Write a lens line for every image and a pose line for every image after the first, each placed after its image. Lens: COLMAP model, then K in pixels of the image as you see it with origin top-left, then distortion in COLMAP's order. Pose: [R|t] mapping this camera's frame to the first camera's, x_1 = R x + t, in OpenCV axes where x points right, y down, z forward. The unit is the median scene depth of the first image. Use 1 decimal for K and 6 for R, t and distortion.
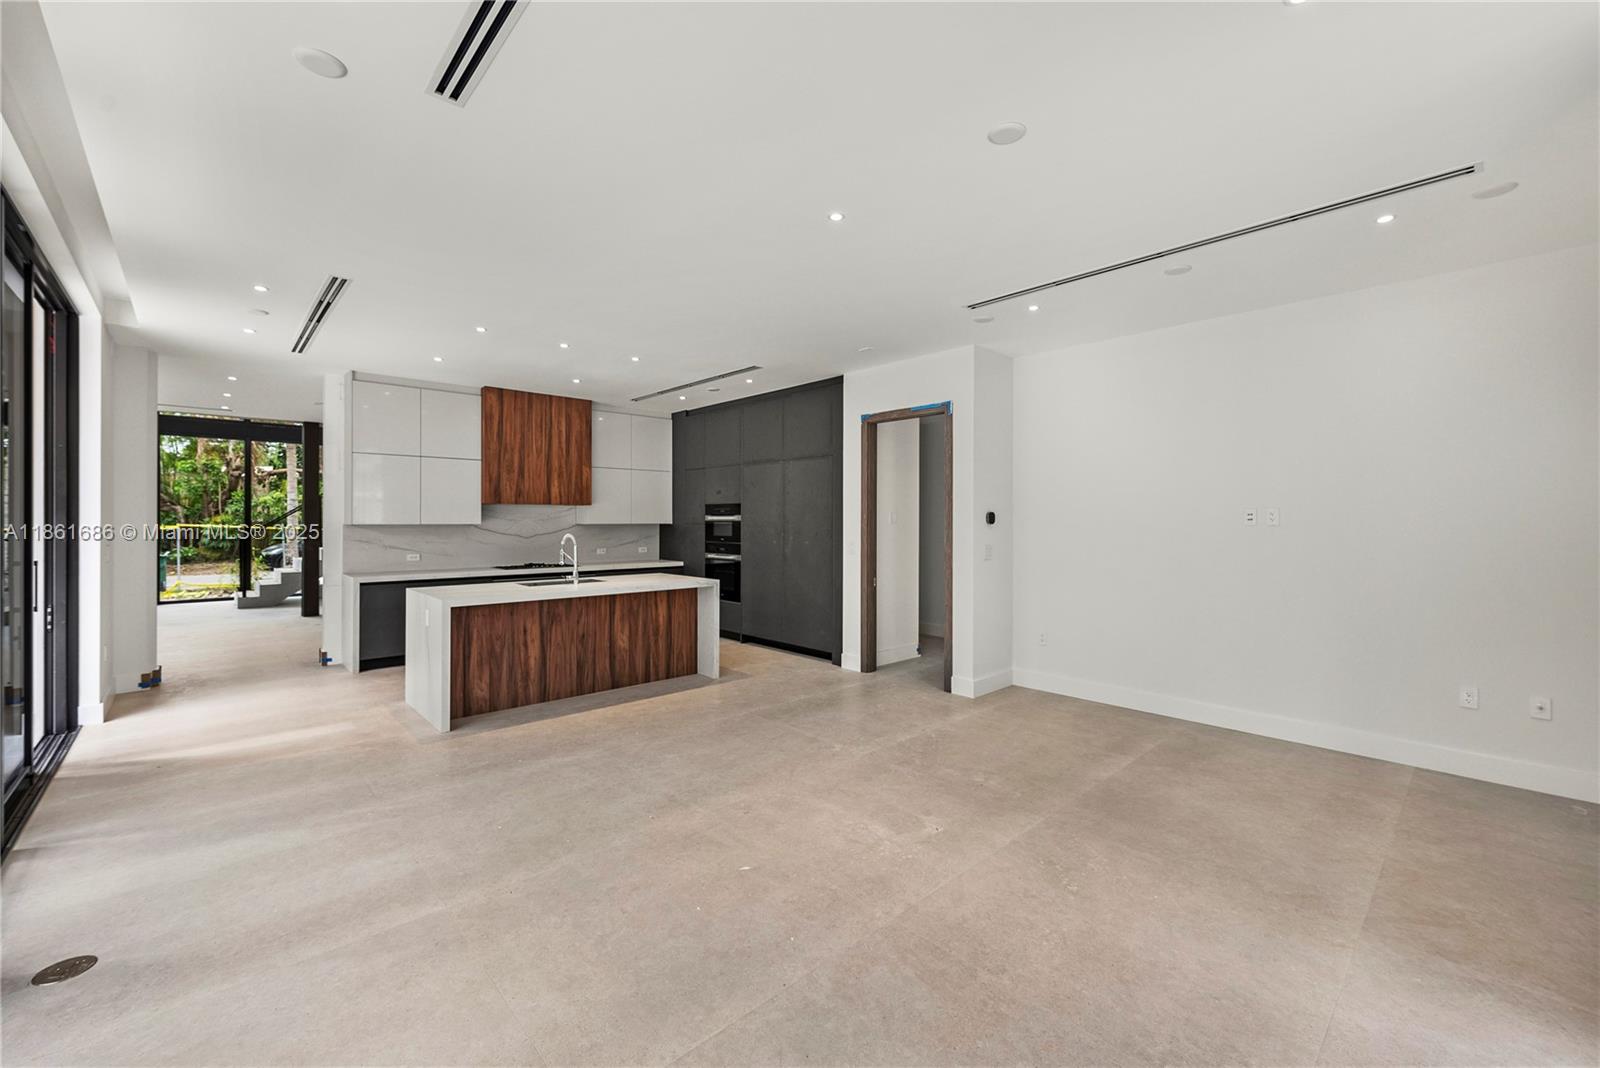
lens RADIAL K [[659.1, 0, 799.2], [0, 659.1, 526.0], [0, 0, 1]] dist [0.001617, 0.000033]
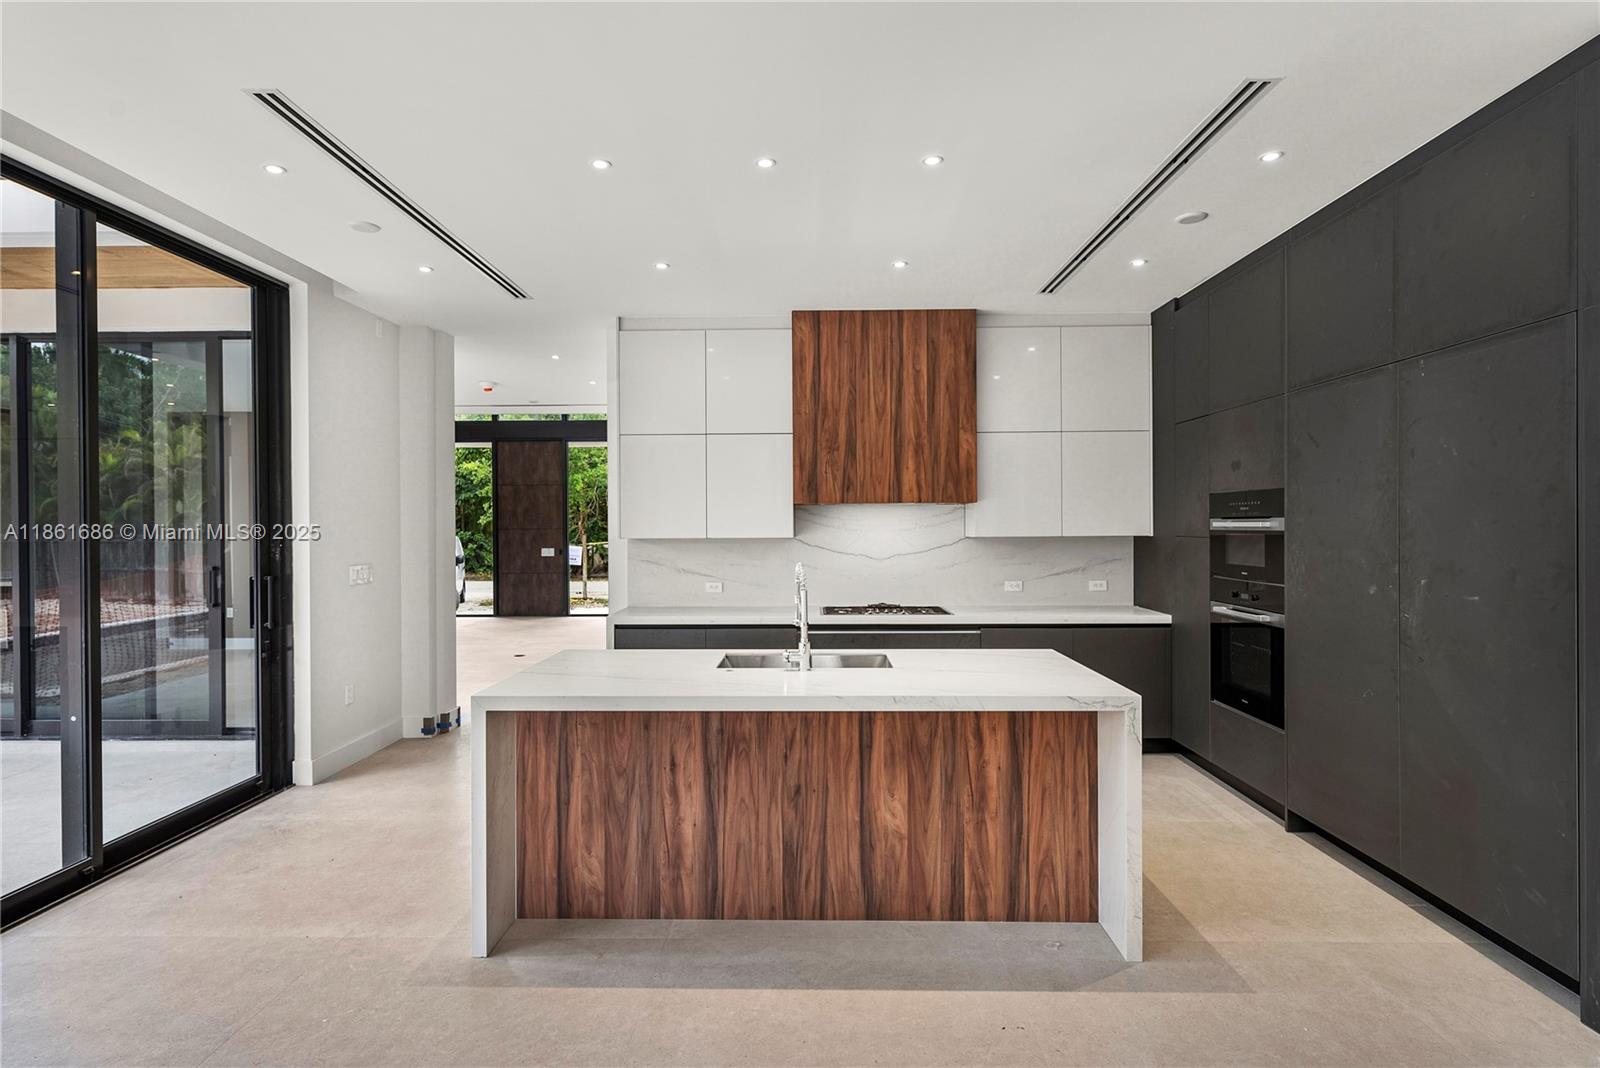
lens RADIAL K [[815.6, 0, 796.8], [0, 815.6, 530.7], [0, 0, 1]] dist [0.000901, 0.000401]
pose [[0.723006, -0.001639, -0.690839, 0.046266], [0.001080, 0.999999, -0.001242, -0.008445], [0.690840, 0.000151, 0.723007, 0.458704]]
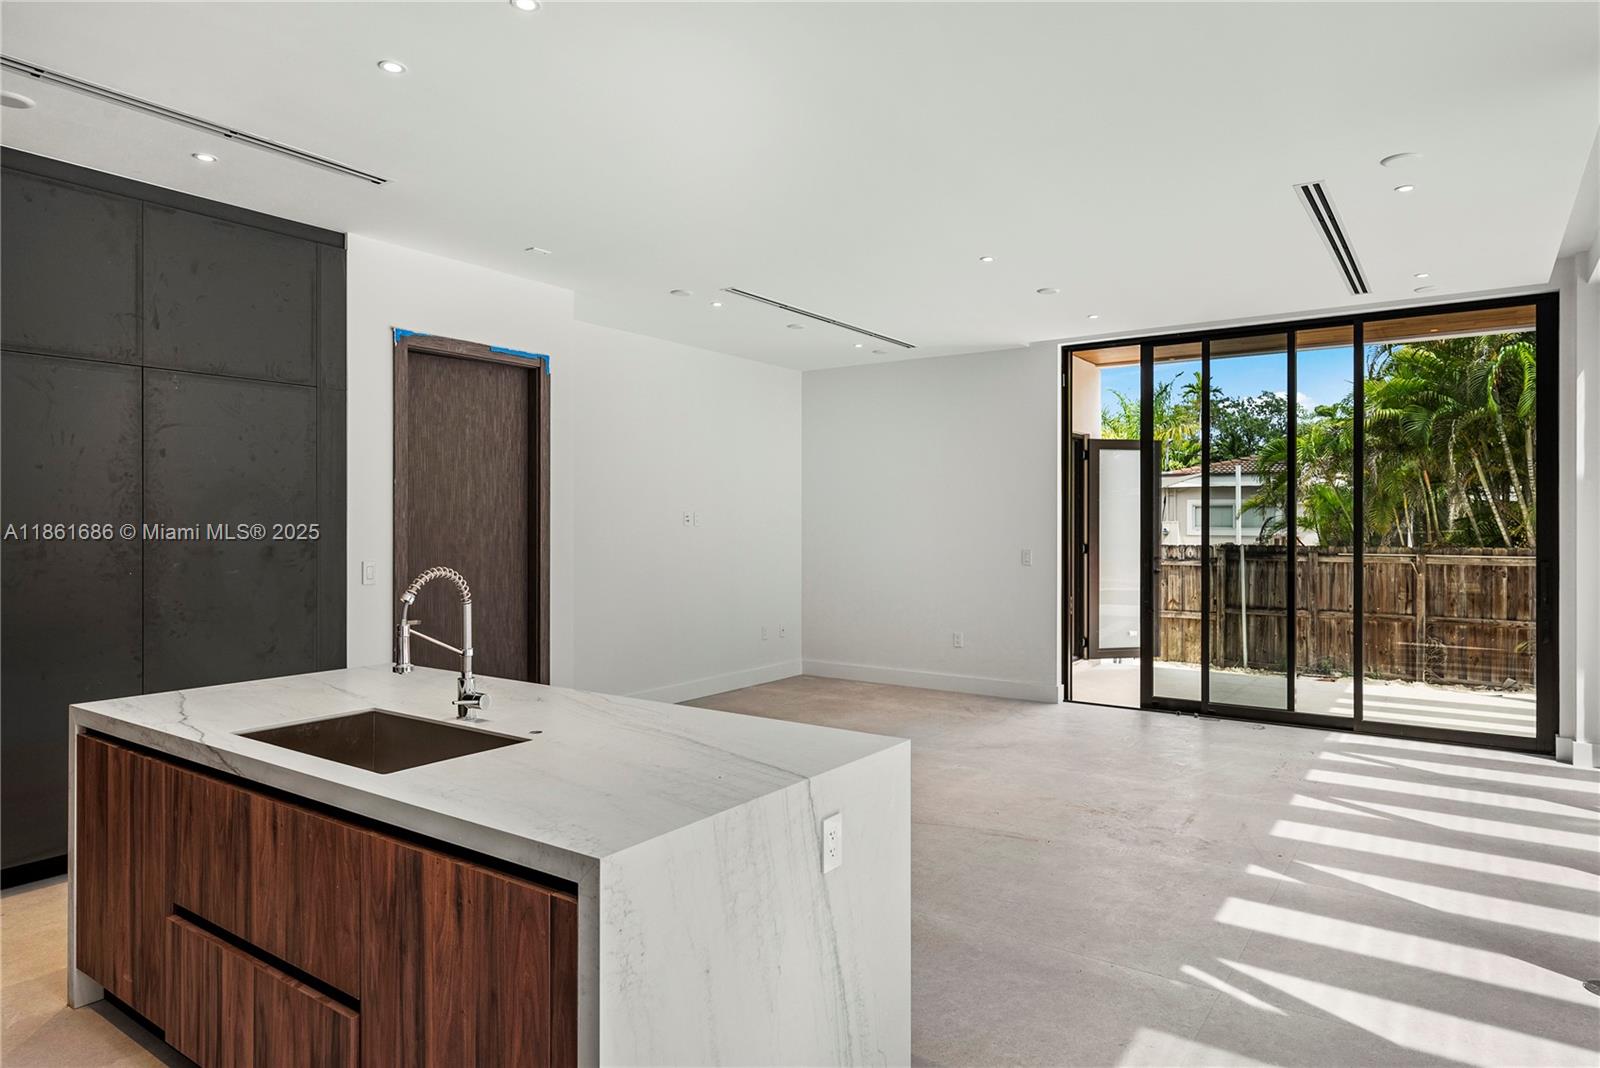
lens RADIAL K [[957.7, 0, 802.8], [0, 957.7, 525.6], [0, 0, 1]] dist [-0.004502, -0.000636]
pose [[-0.216827, -0.011048, 0.976148, -0.673945], [0.005611, 0.999905, 0.012563, -0.011308], [-0.976194, 0.008201, -0.216745, 0.748912]]
